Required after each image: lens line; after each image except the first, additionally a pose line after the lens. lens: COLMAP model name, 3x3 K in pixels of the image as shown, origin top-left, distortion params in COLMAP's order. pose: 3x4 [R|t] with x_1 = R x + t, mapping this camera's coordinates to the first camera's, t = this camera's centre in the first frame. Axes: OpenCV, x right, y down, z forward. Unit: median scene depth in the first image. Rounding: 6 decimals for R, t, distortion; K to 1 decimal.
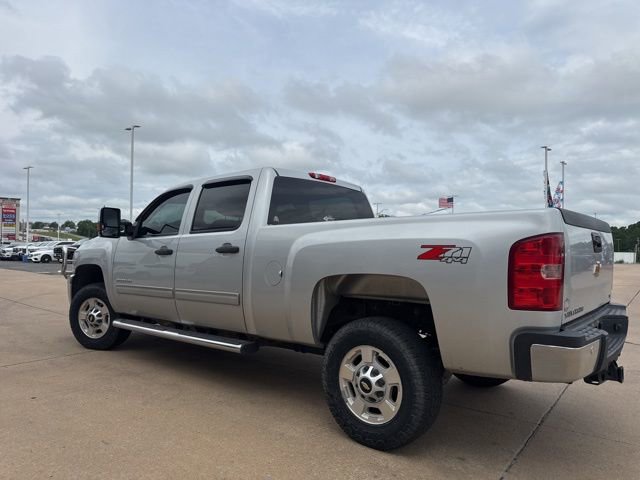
lens RADIAL K [[449.9, 0, 313.5], [0, 449.9, 237.4], [0, 0, 1]] dist [0.047784, -0.053118]
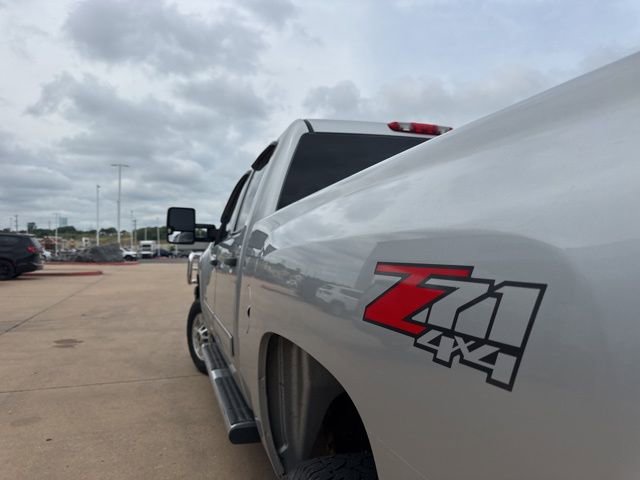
lens RADIAL K [[449.9, 0, 310.8], [0, 449.9, 244.0], [0, 0, 1]] dist [0.047784, -0.053118]
pose [[0.845483, -0.020212, -0.533619, 0.239676], [0.025067, 0.999684, 0.001851, 0.004516], [0.533413, -0.014942, 0.845723, 0.553351]]
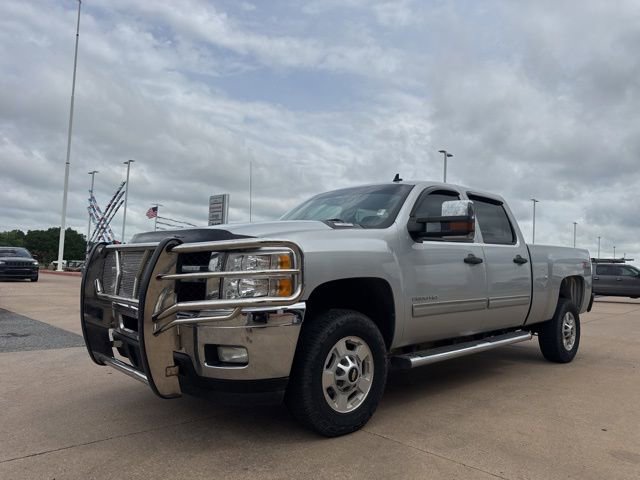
lens RADIAL K [[449.9, 0, 318.9], [0, 449.9, 237.2], [0, 0, 1]] dist [0.047784, -0.053118]
pose [[0.116188, 0.057154, 0.991581, -1.551364], [-0.054842, 0.997189, -0.051051, 0.058783], [-0.991712, -0.048449, 0.118995, 1.445788]]
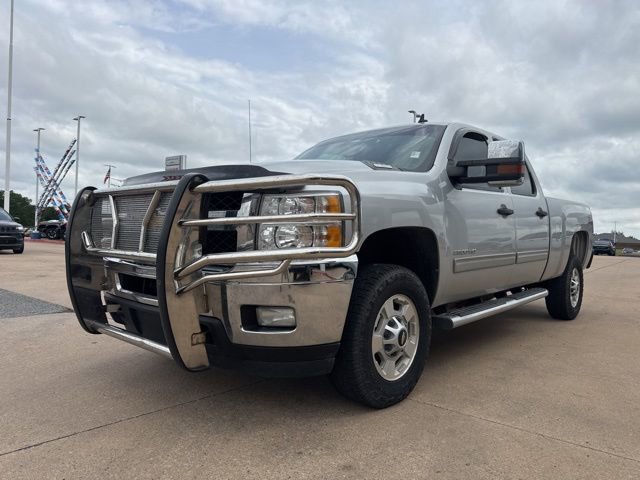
lens RADIAL K [[449.9, 0, 318.2], [0, 449.9, 223.5], [0, 0, 1]] dist [0.047784, -0.053118]
pose [[0.029658, 0.008561, 0.999523, -1.438070], [-0.051118, 0.998668, -0.007037, 0.093797], [-0.998252, -0.050885, 0.030056, 1.586051]]
